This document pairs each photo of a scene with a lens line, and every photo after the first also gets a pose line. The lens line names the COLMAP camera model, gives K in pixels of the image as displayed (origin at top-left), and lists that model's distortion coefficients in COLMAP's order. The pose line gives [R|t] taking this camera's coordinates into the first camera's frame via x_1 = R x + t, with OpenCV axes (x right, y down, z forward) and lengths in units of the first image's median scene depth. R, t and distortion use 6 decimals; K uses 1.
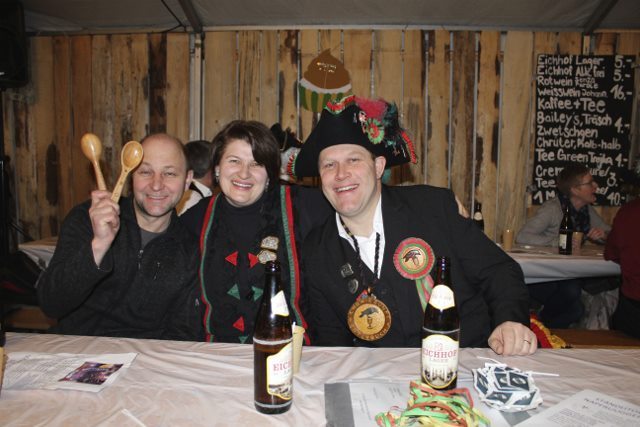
lens RADIAL K [[518.5, 0, 316.1], [0, 518.5, 218.2], [0, 0, 1]] dist [-0.119296, 0.080969]
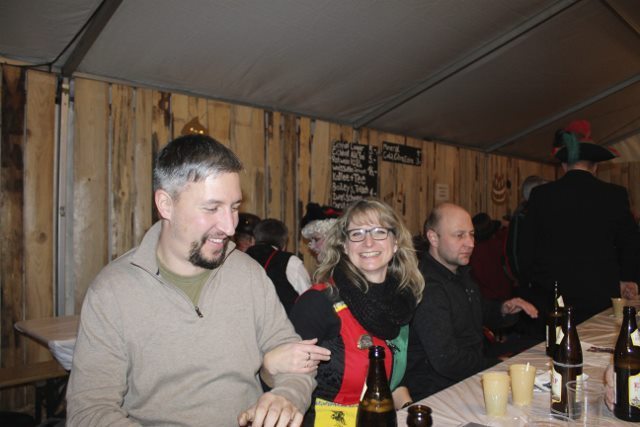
lens RADIAL K [[518.5, 0, 324.3], [0, 518.5, 209.8], [0, 0, 1]] dist [-0.119296, 0.080969]
pose [[0.659521, 0.001563, 0.751685, -0.606549], [0.062350, 0.996438, -0.056777, -0.062456], [-0.749096, 0.084313, 0.657074, 0.124480]]
